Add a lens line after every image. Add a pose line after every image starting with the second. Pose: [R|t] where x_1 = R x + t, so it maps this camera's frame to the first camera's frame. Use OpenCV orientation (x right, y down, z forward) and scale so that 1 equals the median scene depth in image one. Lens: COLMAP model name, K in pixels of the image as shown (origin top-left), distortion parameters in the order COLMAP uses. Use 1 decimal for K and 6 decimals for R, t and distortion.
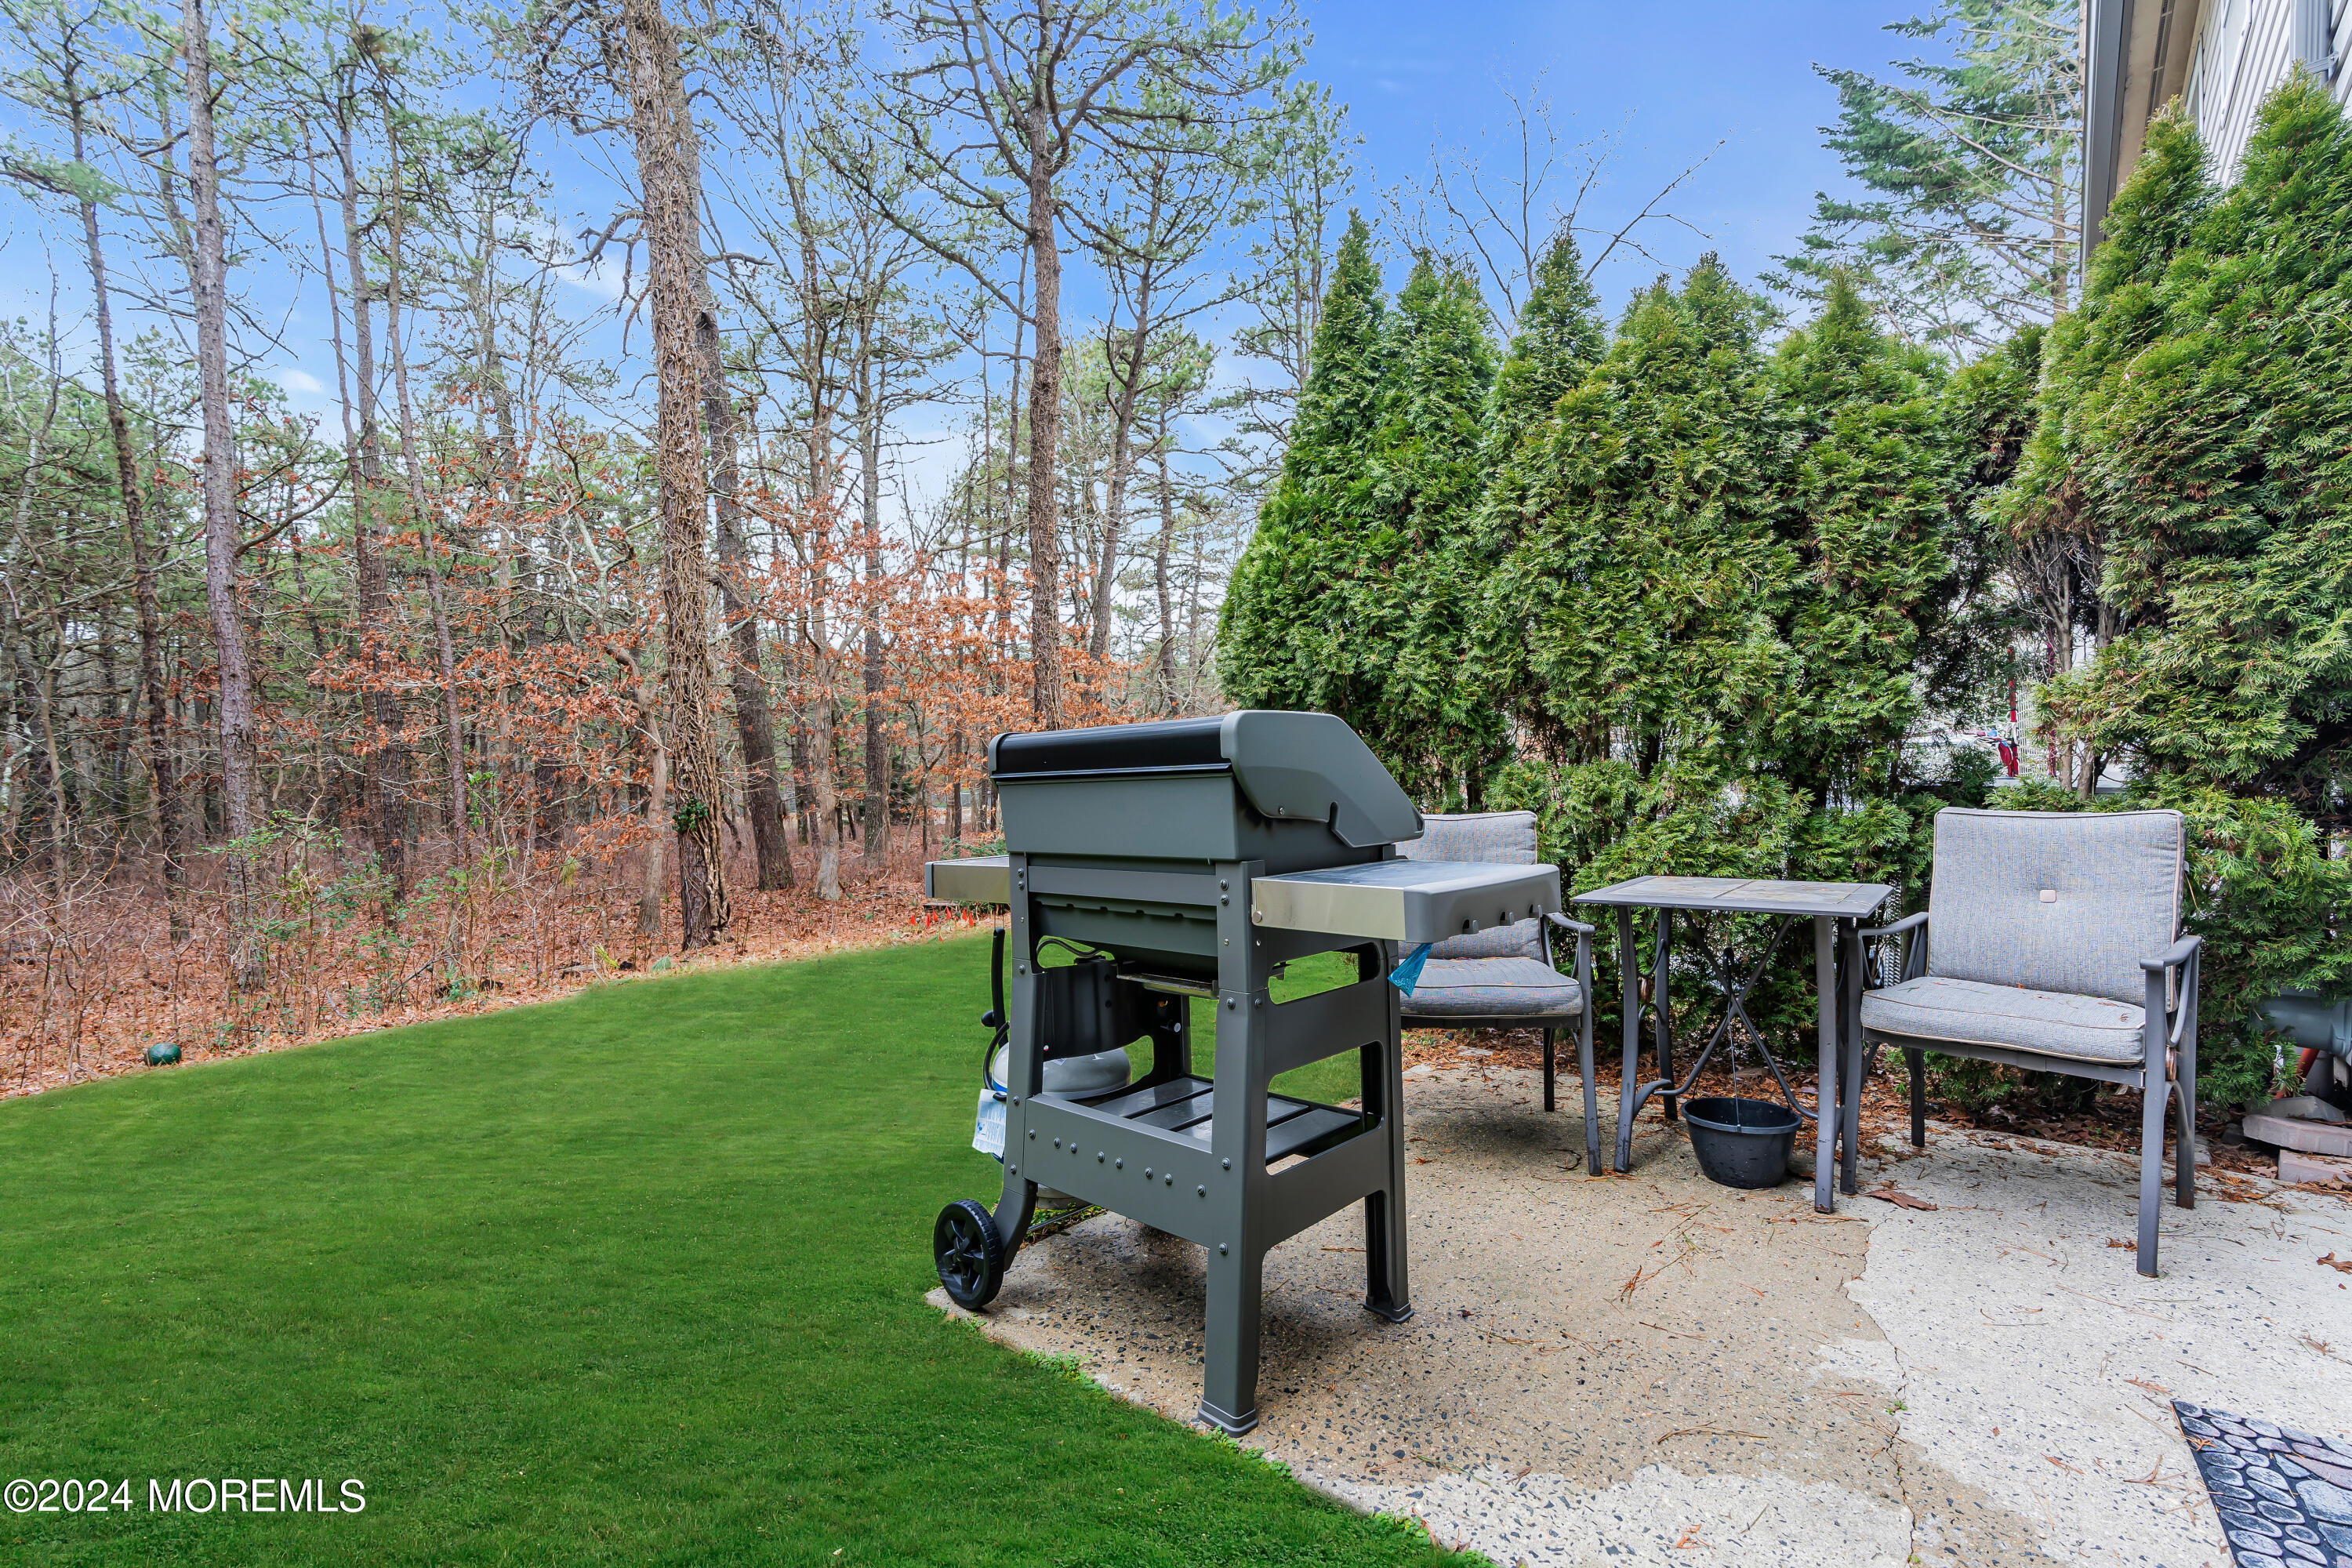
lens RADIAL K [[1073.6, 0, 1172.2], [0, 1073.6, 783.8], [0, 0, 1]] dist [-0.011092, 0.003154]
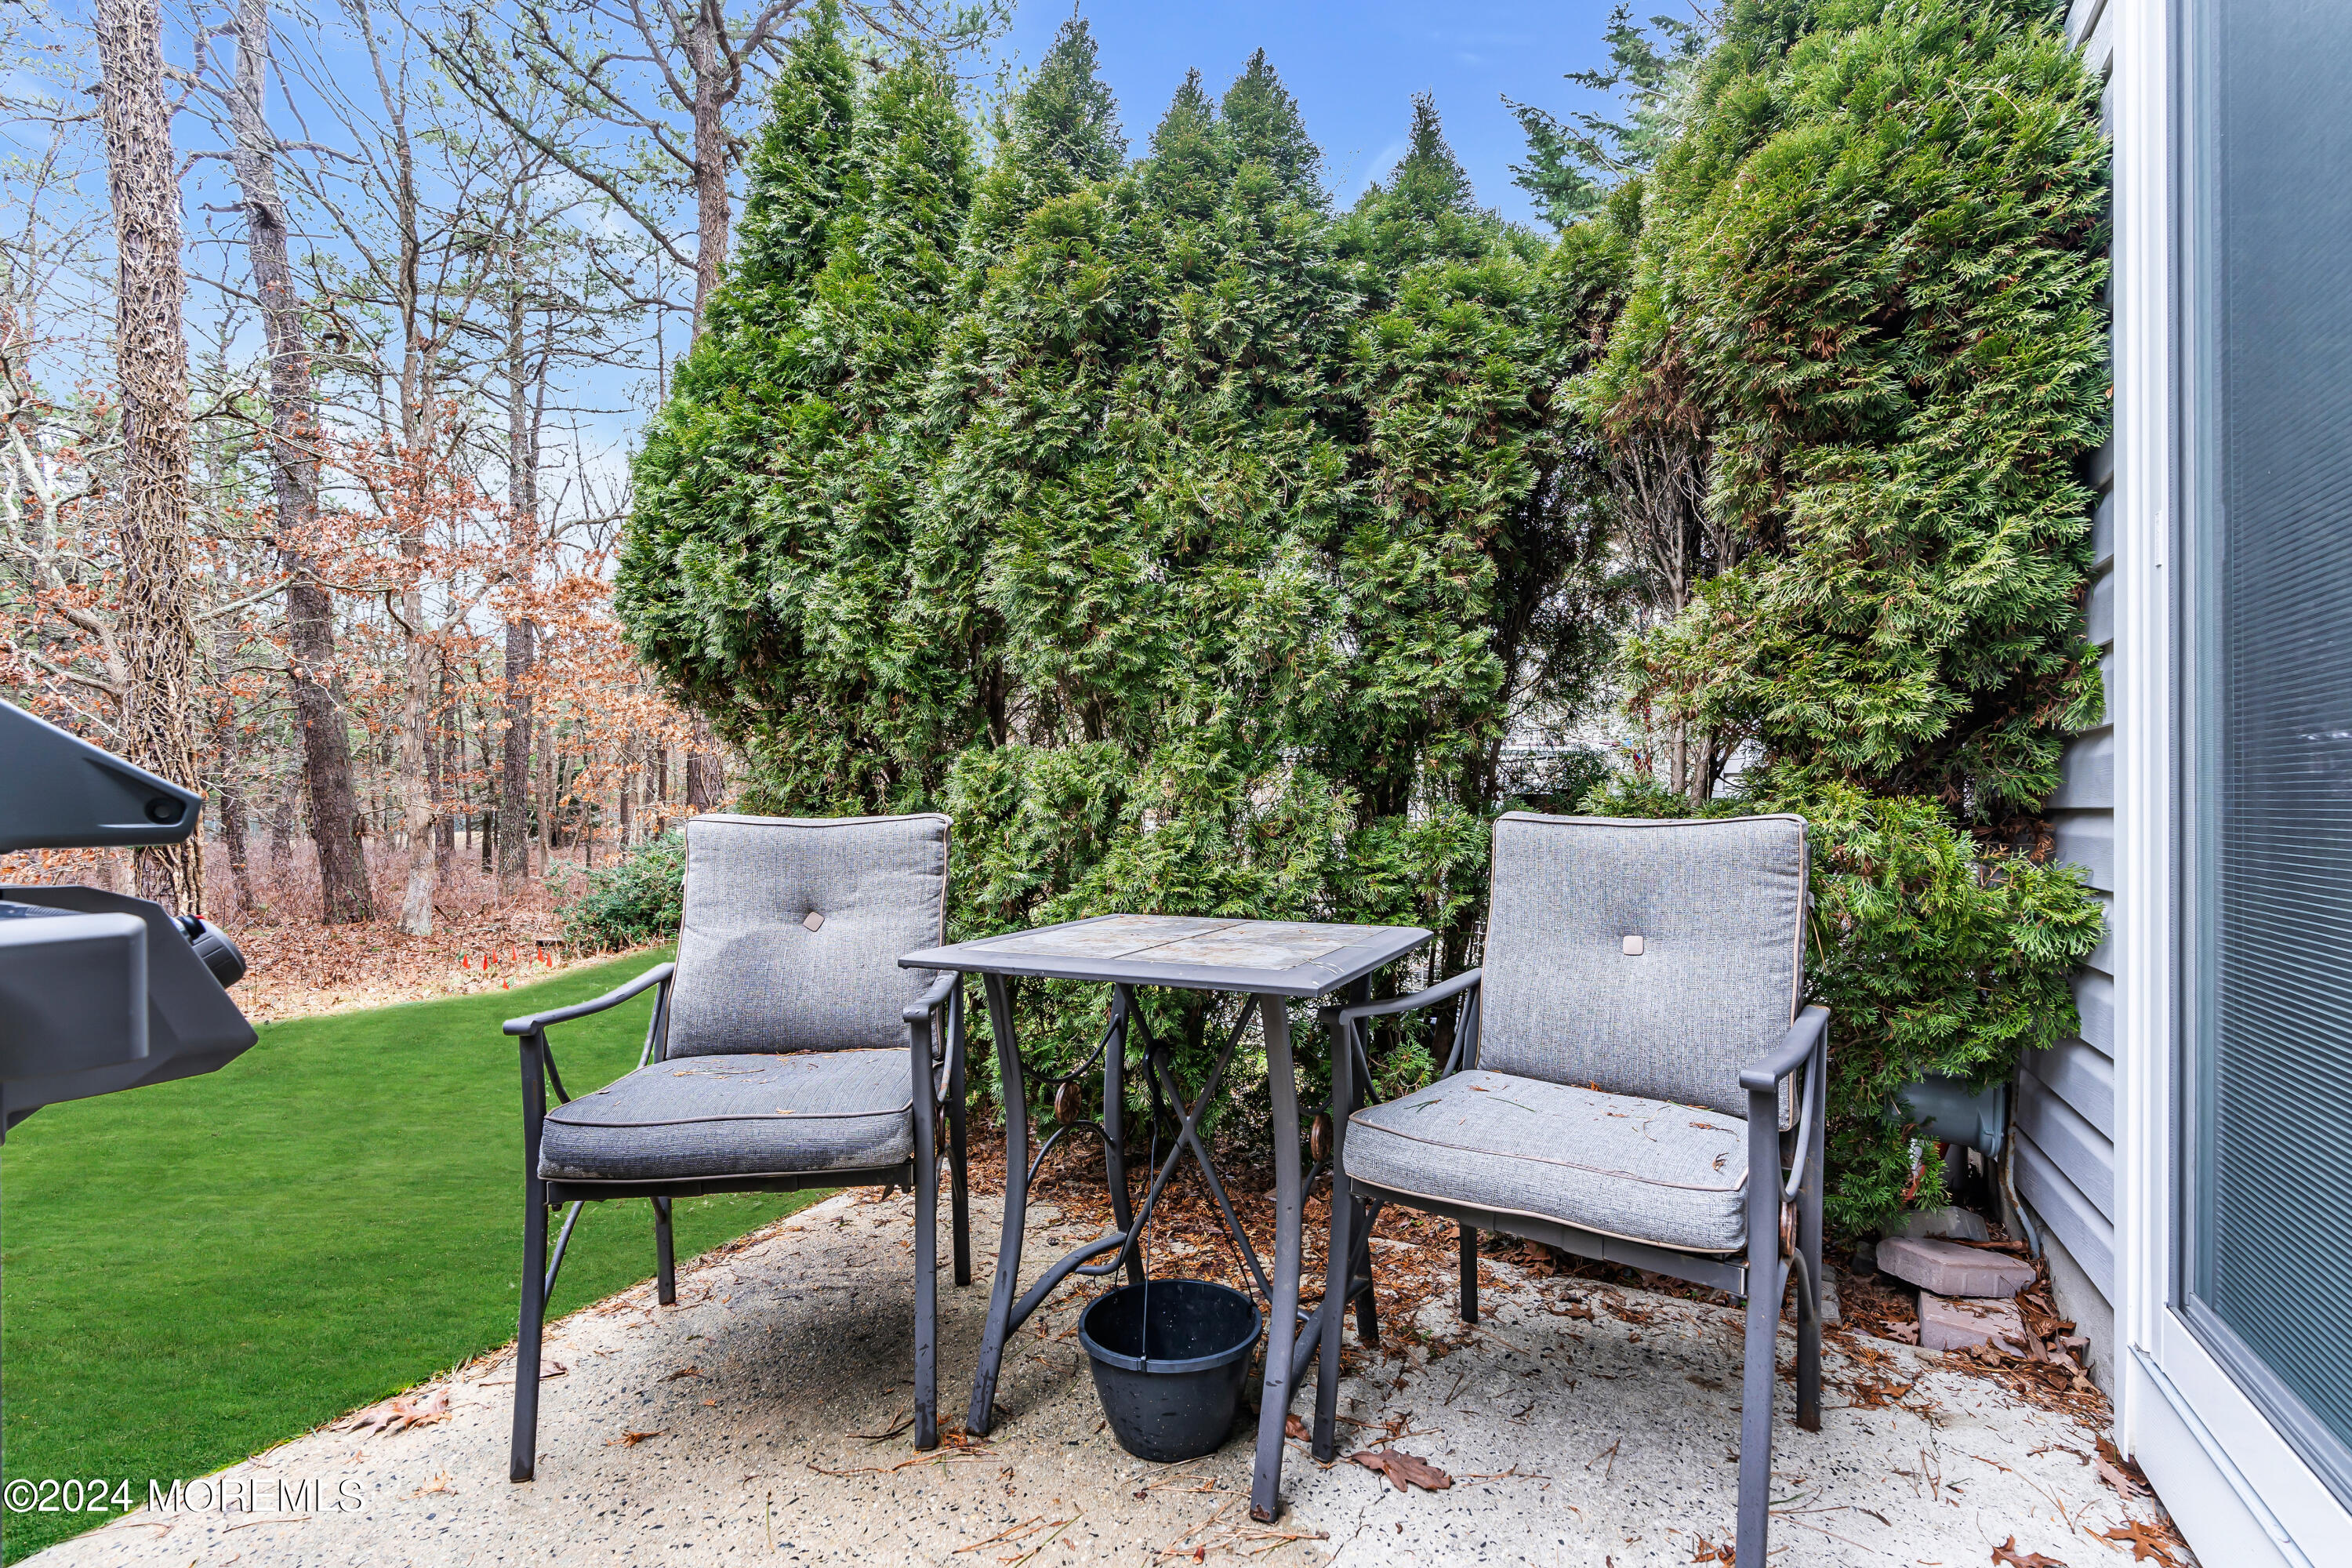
lens RADIAL K [[1073.6, 0, 1179.4], [0, 1073.6, 784.8], [0, 0, 1]] dist [-0.011092, 0.003154]
pose [[0.974584, 0.019115, 0.223206, 0.331029], [-0.014196, 0.999620, -0.023622, 0.021545], [-0.223573, 0.019853, 0.974485, 0.345905]]
